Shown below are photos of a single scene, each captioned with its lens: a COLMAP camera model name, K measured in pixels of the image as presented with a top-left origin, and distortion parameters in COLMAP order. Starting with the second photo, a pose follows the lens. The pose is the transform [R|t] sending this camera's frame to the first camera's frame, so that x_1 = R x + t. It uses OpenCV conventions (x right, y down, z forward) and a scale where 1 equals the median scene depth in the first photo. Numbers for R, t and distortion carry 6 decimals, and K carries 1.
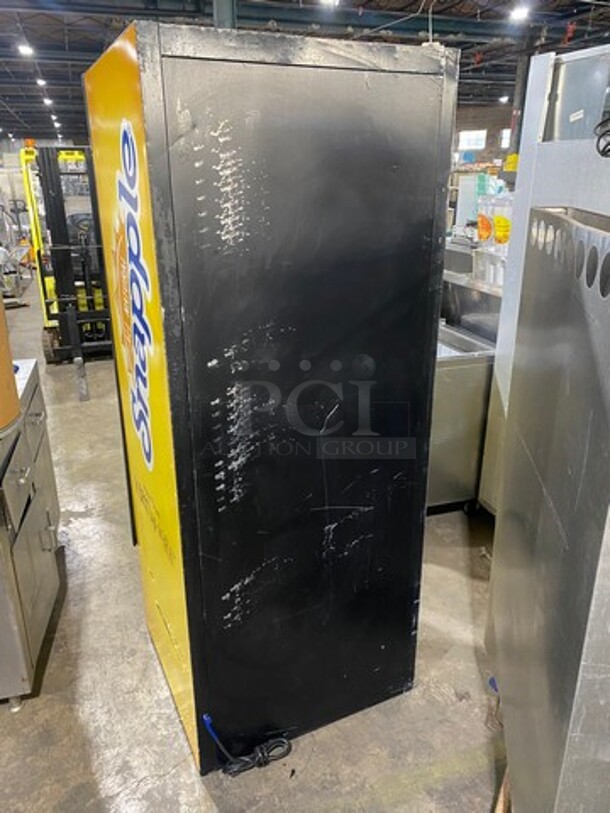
lens RADIAL K [[609.8, 0, 301.5], [0, 609.8, 404.3], [0, 0, 1]] dist [0.003092, 0.003802]
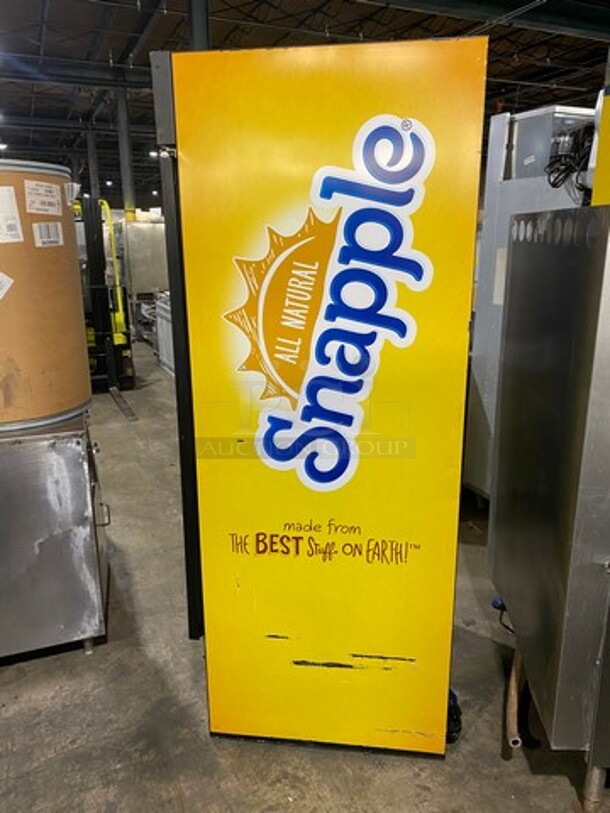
lens RADIAL K [[606.7, 0, 305.0], [0, 606.7, 406.5], [0, 0, 1]] dist [0.003019, 0.001717]
pose [[0.996284, -0.023536, 0.082845, -0.136548], [0.030727, 0.995767, -0.086623, 0.138660], [-0.080455, 0.088846, 0.992791, -0.181689]]
